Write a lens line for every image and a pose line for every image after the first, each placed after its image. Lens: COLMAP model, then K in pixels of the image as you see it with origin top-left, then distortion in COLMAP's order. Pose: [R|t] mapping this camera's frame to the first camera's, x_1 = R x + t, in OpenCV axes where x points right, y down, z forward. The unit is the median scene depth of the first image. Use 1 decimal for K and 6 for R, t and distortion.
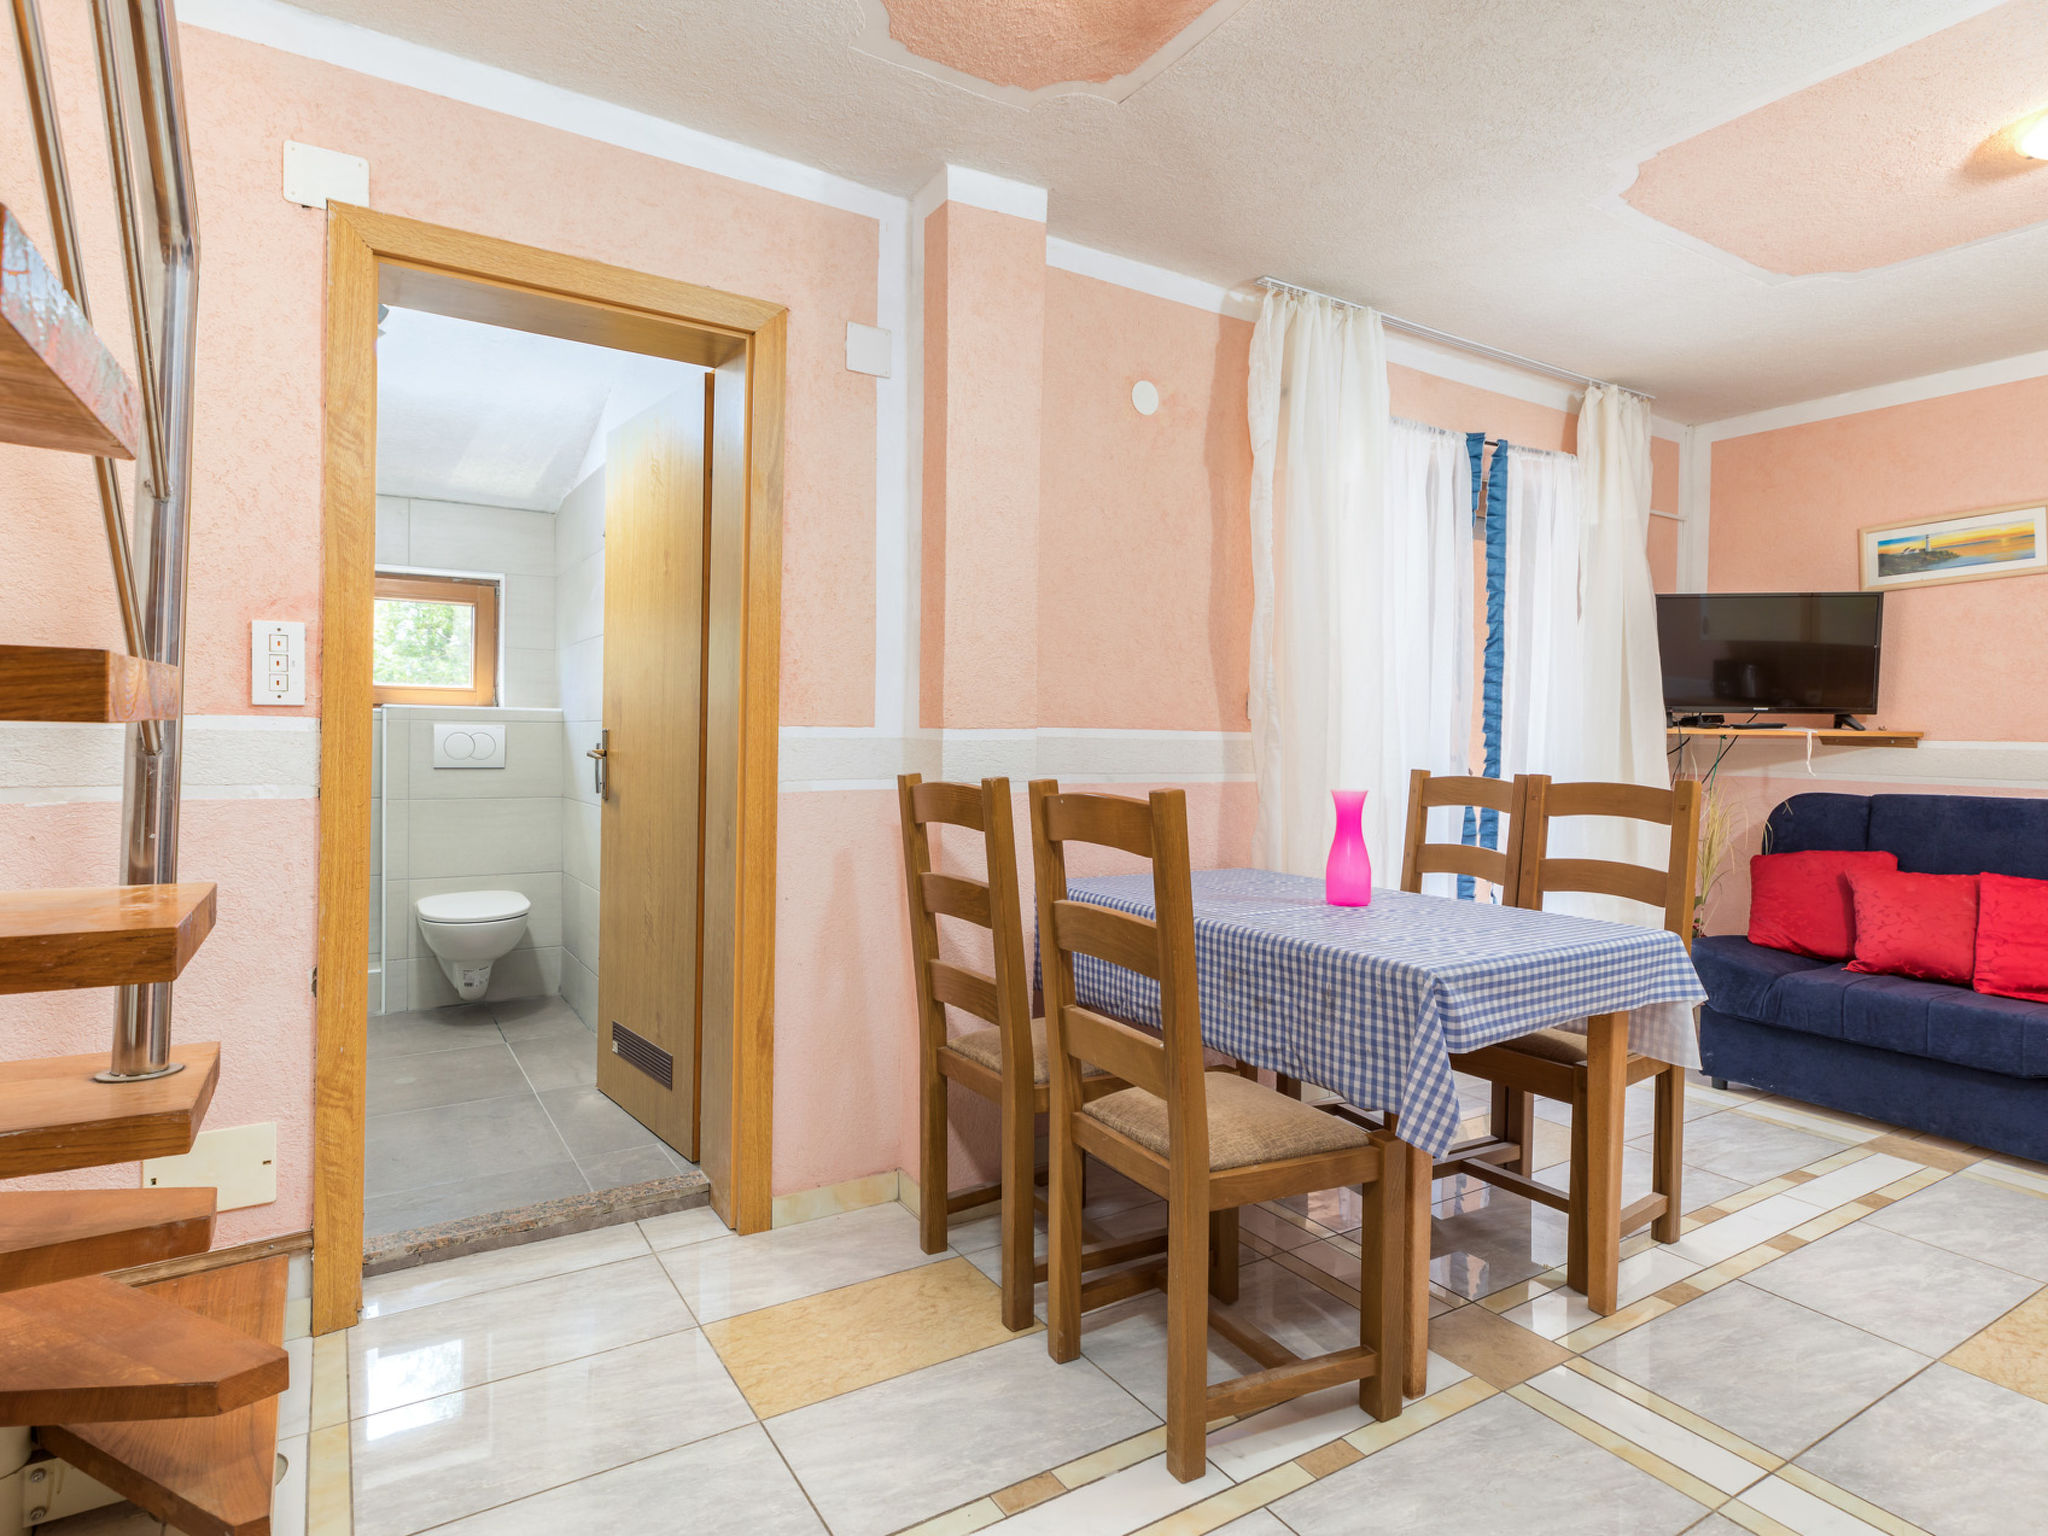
lens RADIAL K [[1112.7, 0, 1011.9], [0, 1112.7, 745.6], [0, 0, 1]] dist [0.005561, -0.001124]
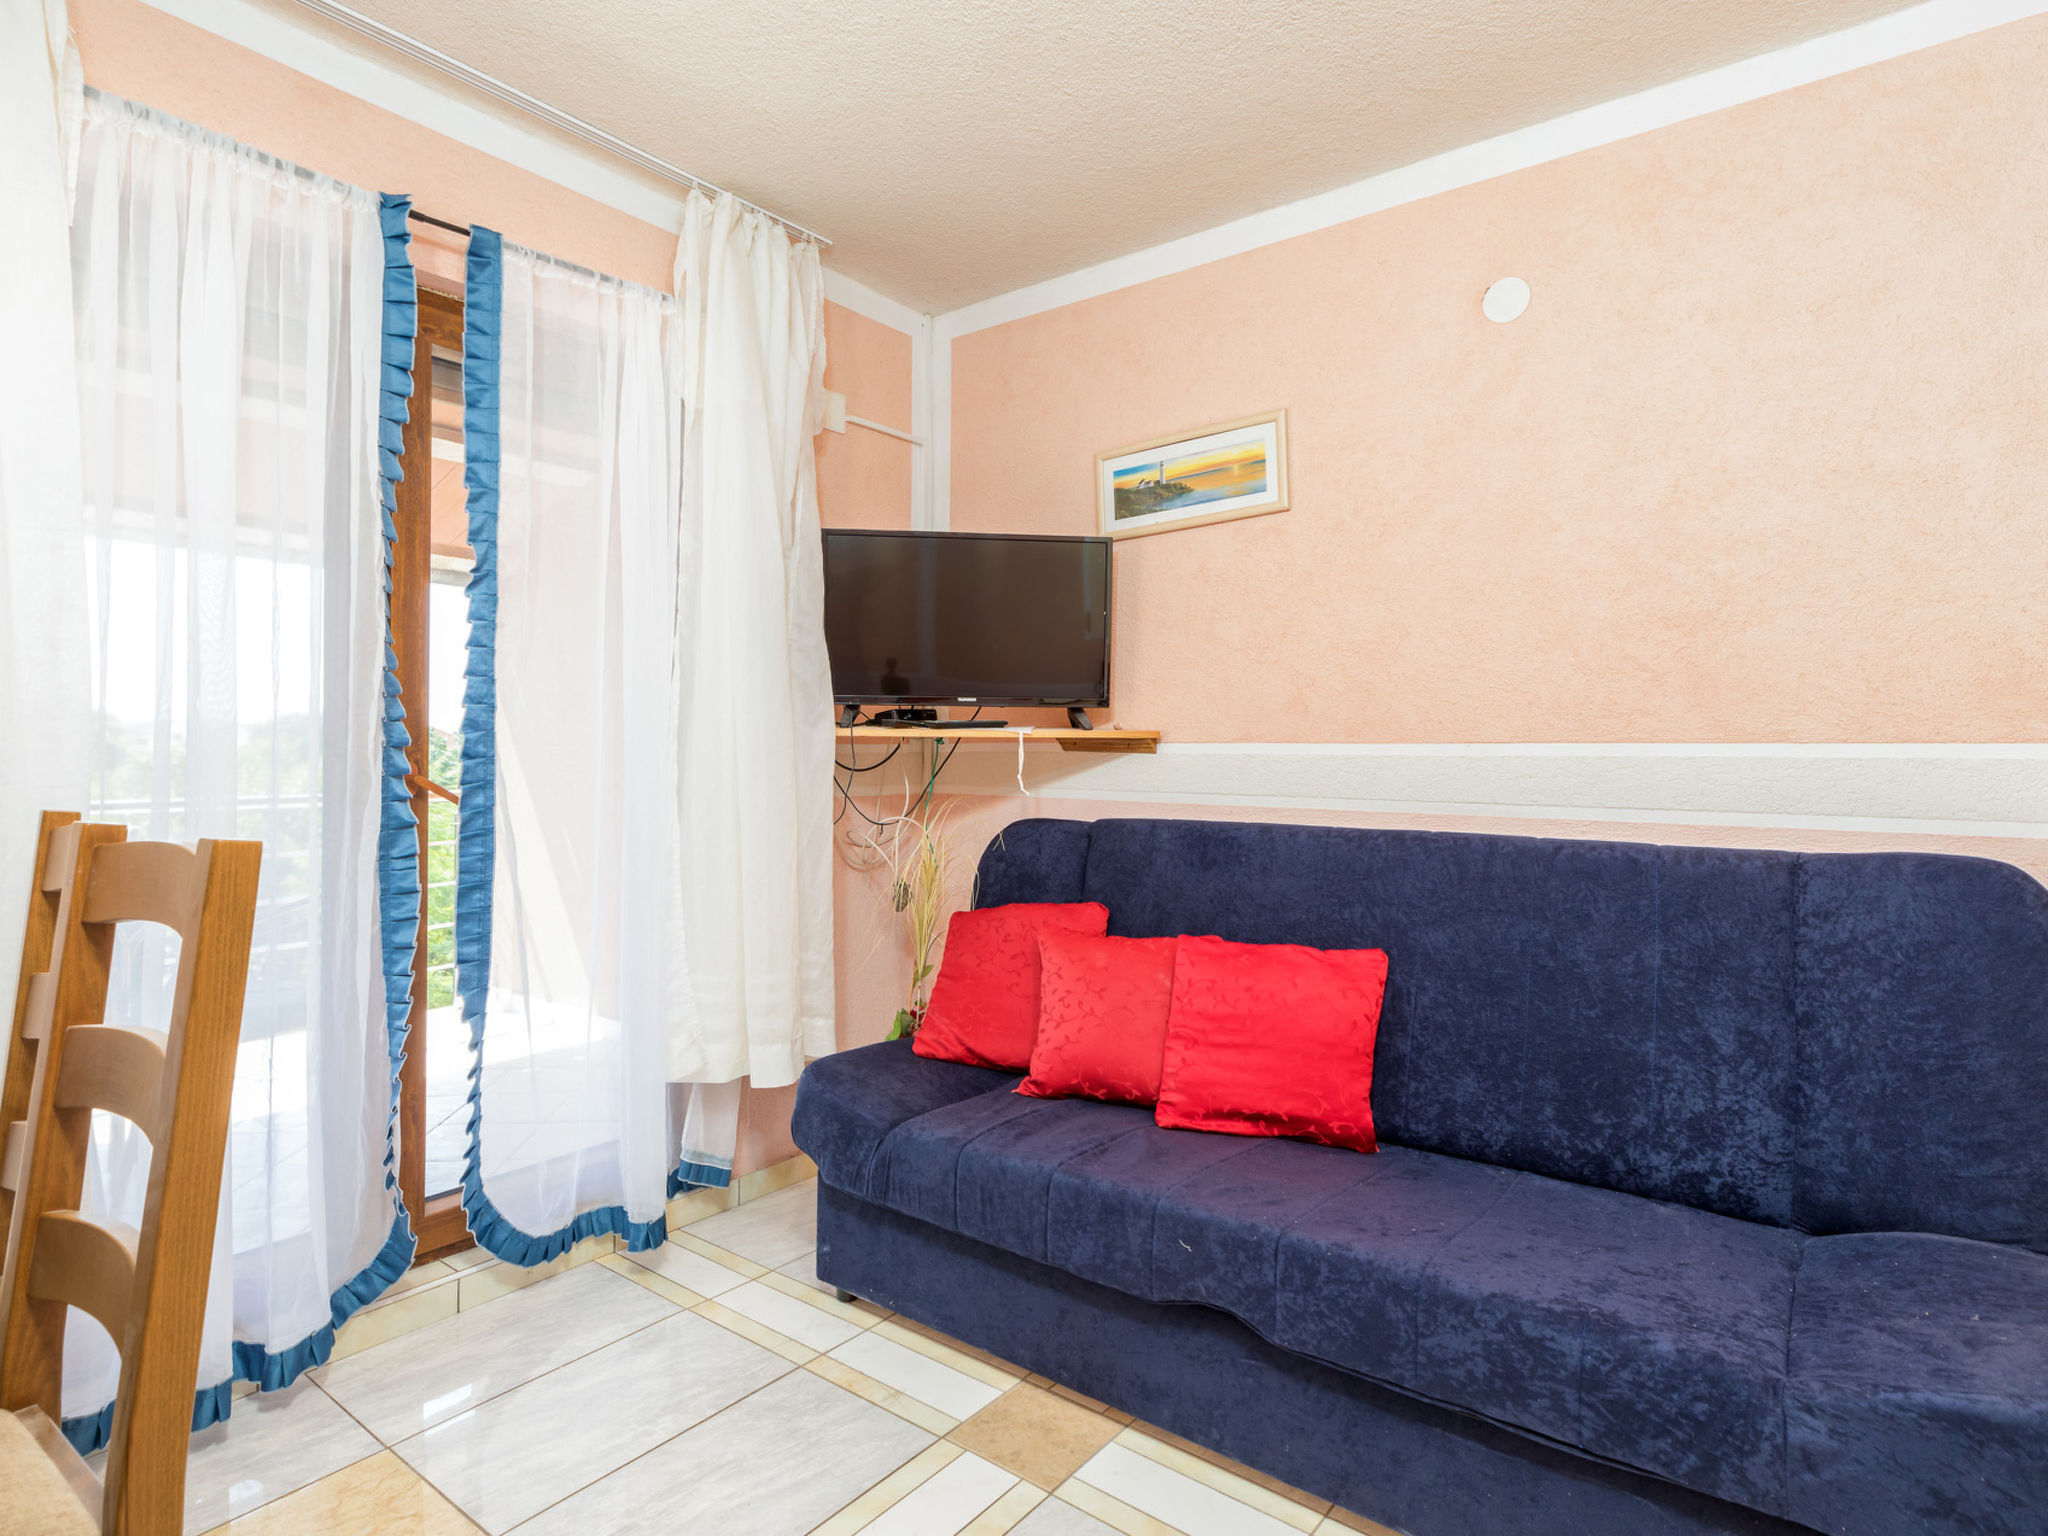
lens RADIAL K [[1112.7, 0, 1026.2], [0, 1112.7, 744.0], [0, 0, 1]] dist [0.005561, -0.001124]
pose [[0.938277, -0.006505, 0.345825, 0.535675], [0.012517, 0.999807, -0.015154, 0.006579], [-0.345659, 0.018547, 0.938177, 0.387852]]
